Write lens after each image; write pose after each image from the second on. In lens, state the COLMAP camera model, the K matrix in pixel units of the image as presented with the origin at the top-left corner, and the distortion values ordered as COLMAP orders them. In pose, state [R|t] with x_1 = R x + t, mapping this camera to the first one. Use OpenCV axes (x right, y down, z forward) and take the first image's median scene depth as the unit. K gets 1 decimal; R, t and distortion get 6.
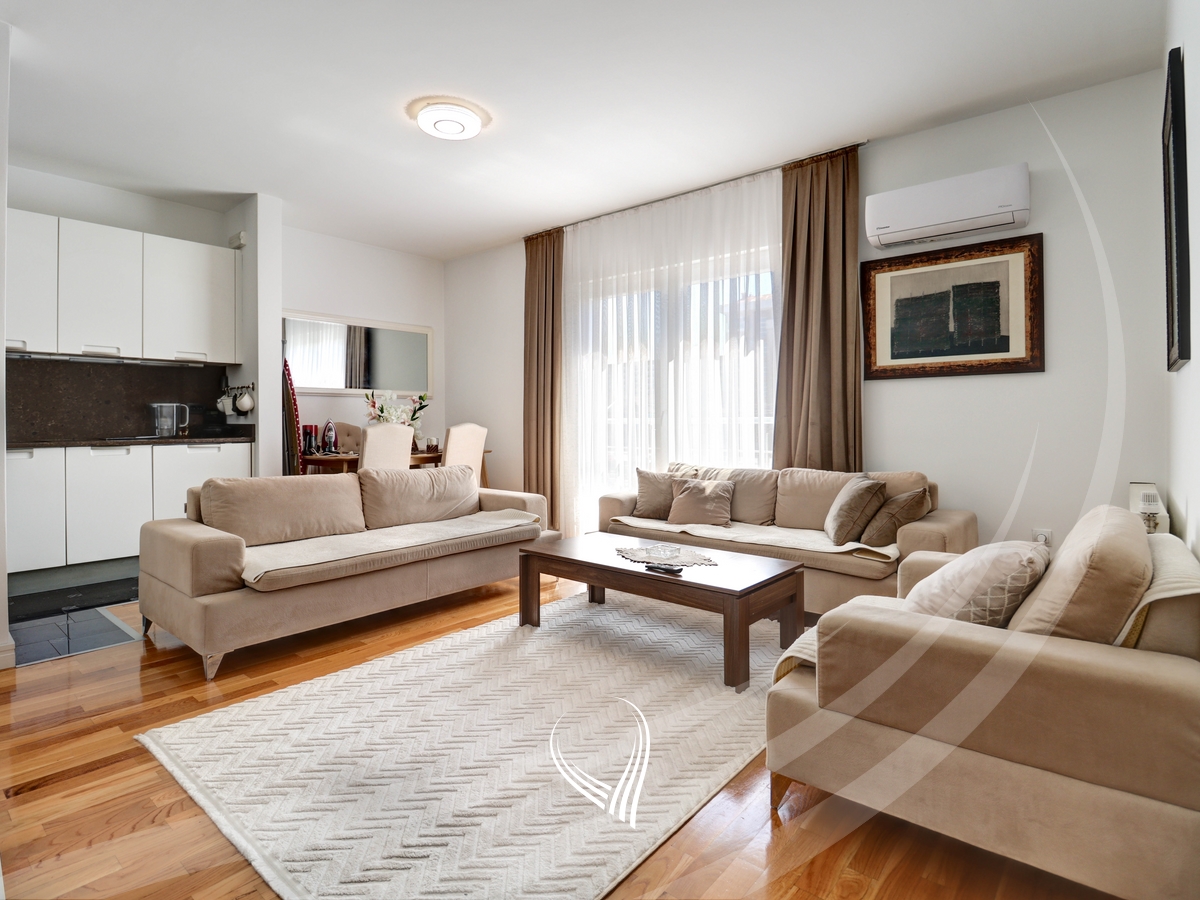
lens RADIAL K [[630.2, 0, 602.5], [0, 630.2, 422.3], [0, 0, 1]] dist [0.002481, -0.016266]
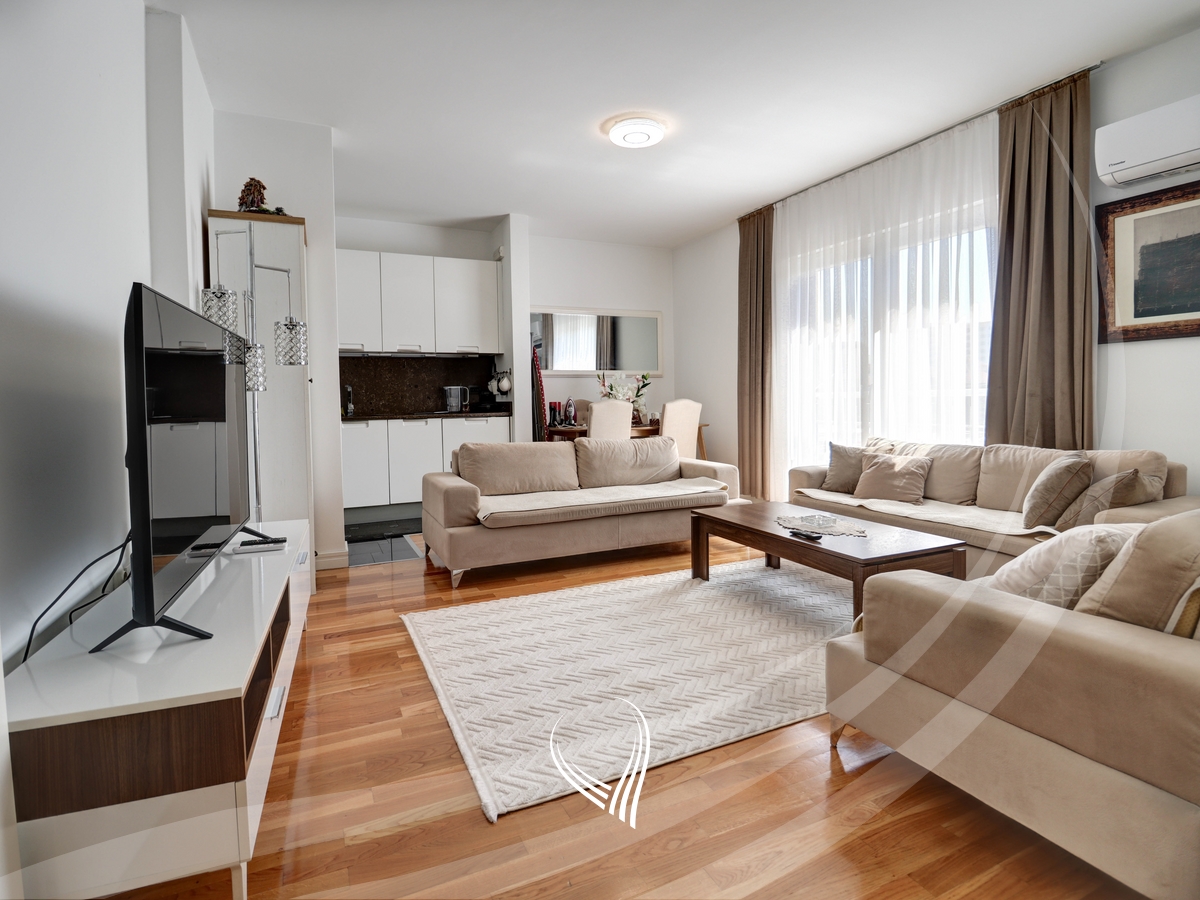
lens RADIAL K [[630.2, 0, 602.5], [0, 630.2, 422.3], [0, 0, 1]] dist [0.002481, -0.016266]
pose [[0.906236, 0.004393, -0.422749, 0.166121], [0.012165, 0.999261, 0.036462, 0.000531], [0.422597, -0.038186, 0.905513, -0.065830]]
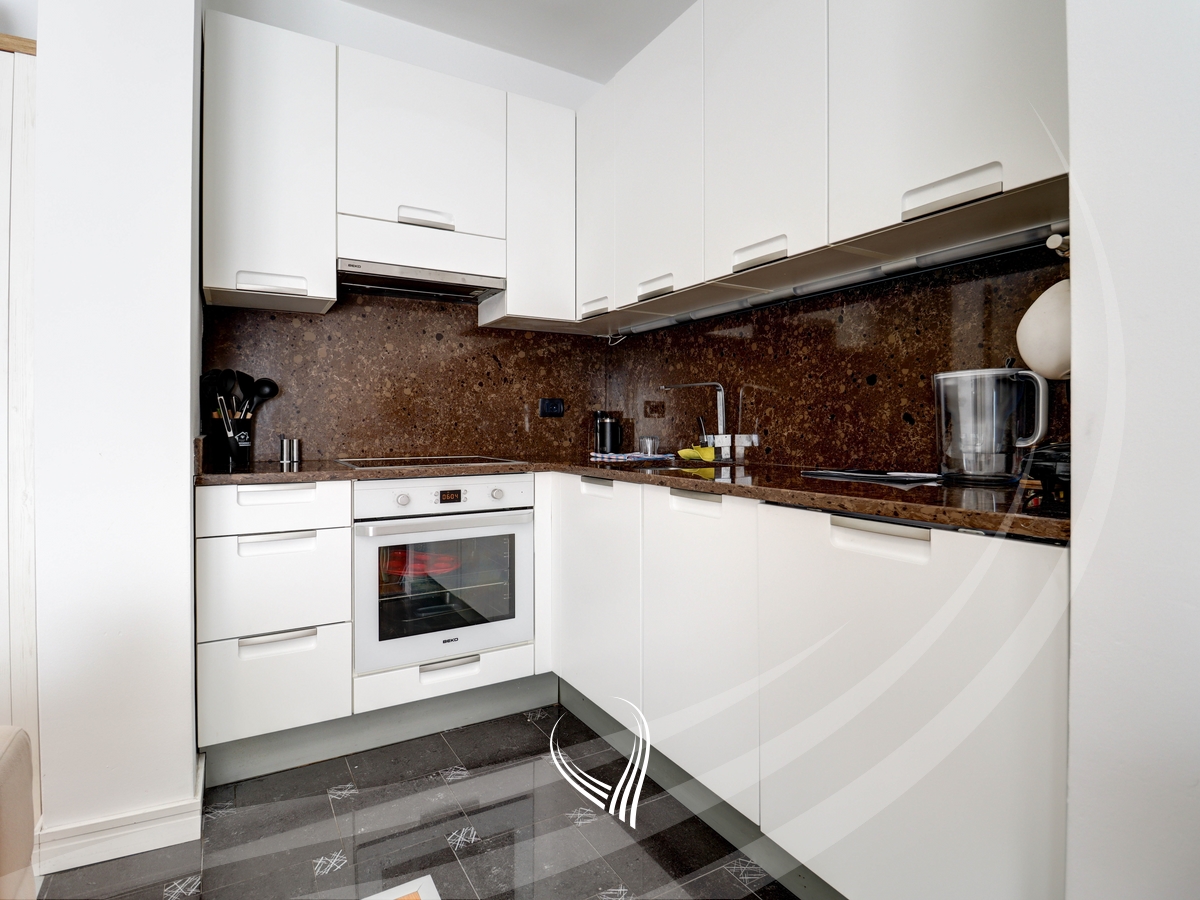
lens RADIAL K [[630.2, 0, 602.5], [0, 630.2, 422.3], [0, 0, 1]] dist [0.002481, -0.016266]
pose [[-0.331156, -0.001175, -0.943575, -0.407522], [-0.001584, 0.999999, -0.000689, -0.005056], [0.943575, 0.001266, -0.331157, 1.122385]]
